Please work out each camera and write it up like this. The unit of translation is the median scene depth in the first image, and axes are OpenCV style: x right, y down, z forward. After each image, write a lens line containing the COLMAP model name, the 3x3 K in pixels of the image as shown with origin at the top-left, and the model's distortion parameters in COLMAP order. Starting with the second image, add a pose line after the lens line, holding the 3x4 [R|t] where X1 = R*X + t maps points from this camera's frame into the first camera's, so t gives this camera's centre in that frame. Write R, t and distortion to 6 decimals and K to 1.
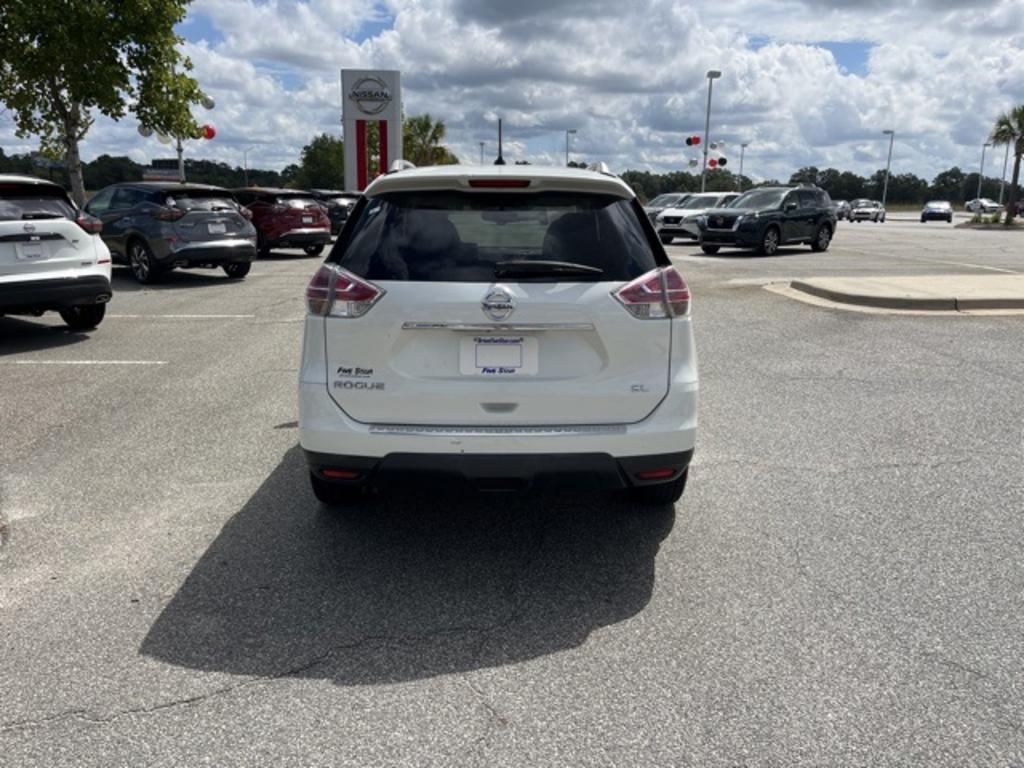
lens RADIAL K [[777.4, 0, 517.0], [0, 777.4, 381.7], [0, 0, 1]] dist [0.081784, -0.114293]
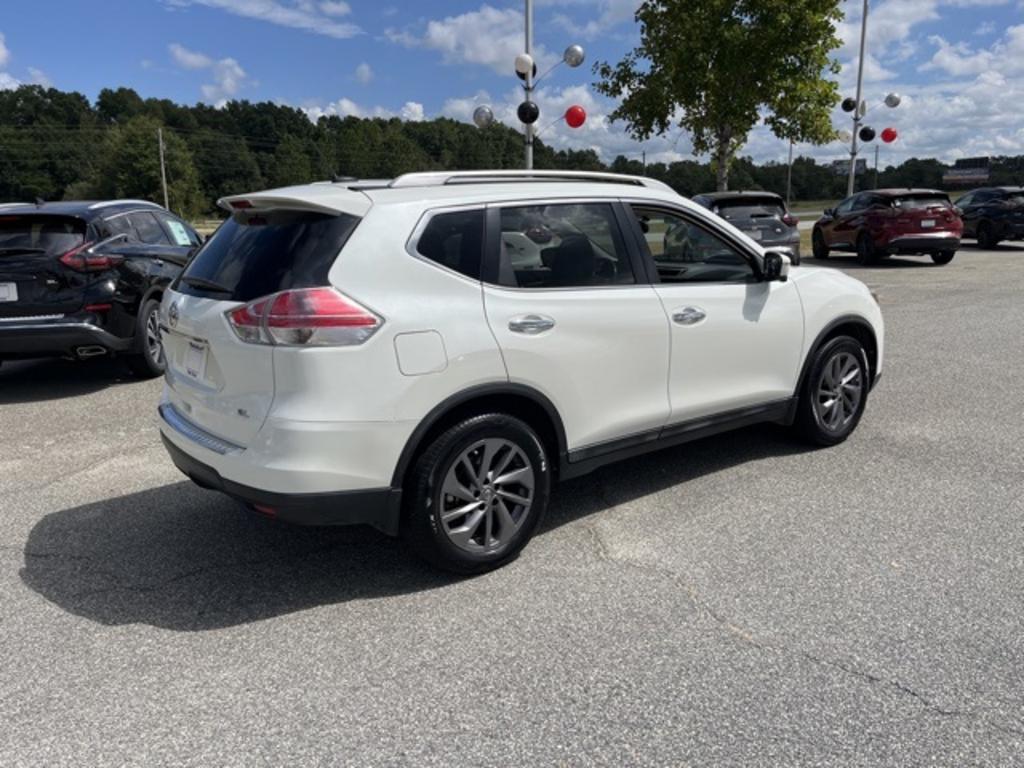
lens RADIAL K [[777.3, 0, 506.1], [0, 777.3, 378.6], [0, 0, 1]] dist [0.078442, -0.105000]
pose [[0.589608, 0.147169, -0.794168, 1.015632], [-0.152963, 0.985812, 0.069120, -0.137431], [0.793073, 0.080725, 0.603754, 0.611514]]
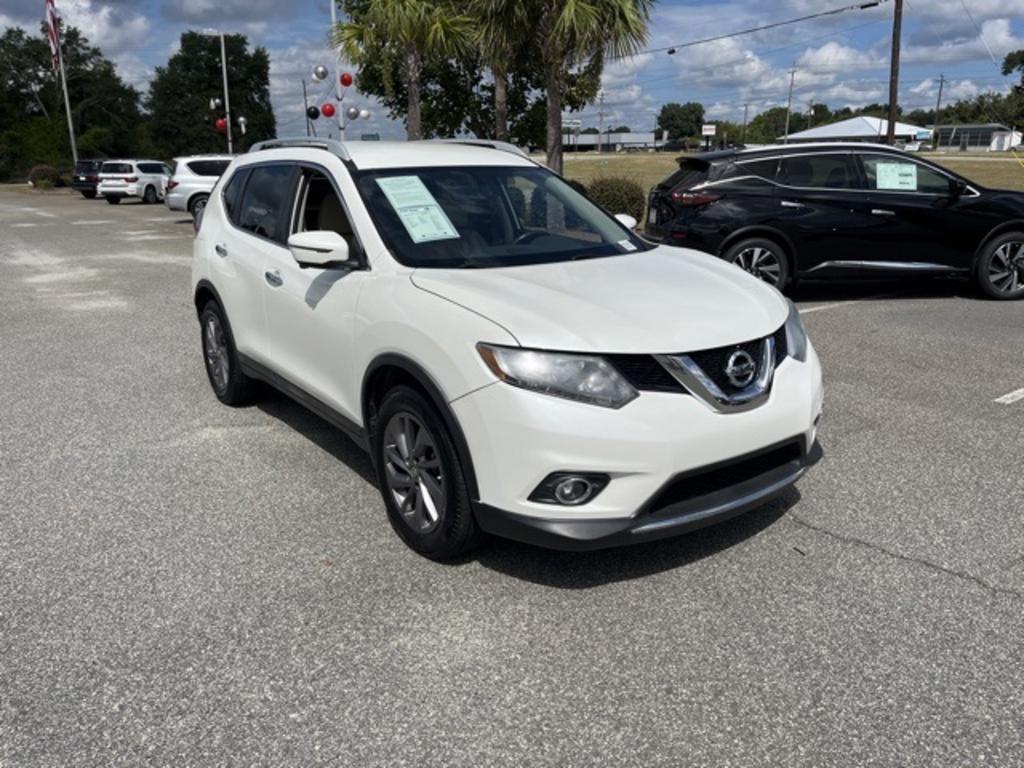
lens RADIAL K [[778.1, 0, 528.1], [0, 778.1, 381.9], [0, 0, 1]] dist [0.085277, -0.117332]
pose [[-0.812553, 0.157093, -0.561319, 0.625652], [-0.128377, 0.891120, 0.435229, -0.628591], [0.568574, 0.425707, -0.703916, 2.676463]]
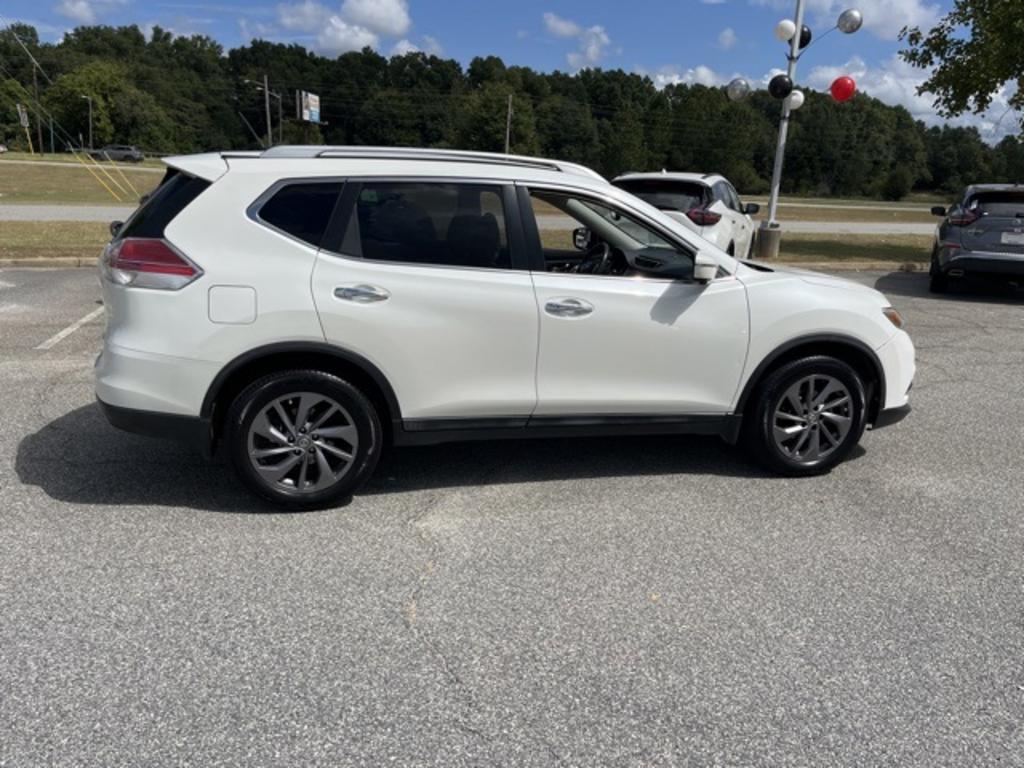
lens RADIAL K [[778.9, 0, 514.3], [0, 778.9, 377.7], [0, 0, 1]] dist [0.087169, -0.123265]
pose [[0.219744, 0.239892, -0.945603, 1.316952], [-0.254002, 0.949933, 0.181964, -0.280408], [0.941910, 0.200200, 0.269676, 1.164901]]
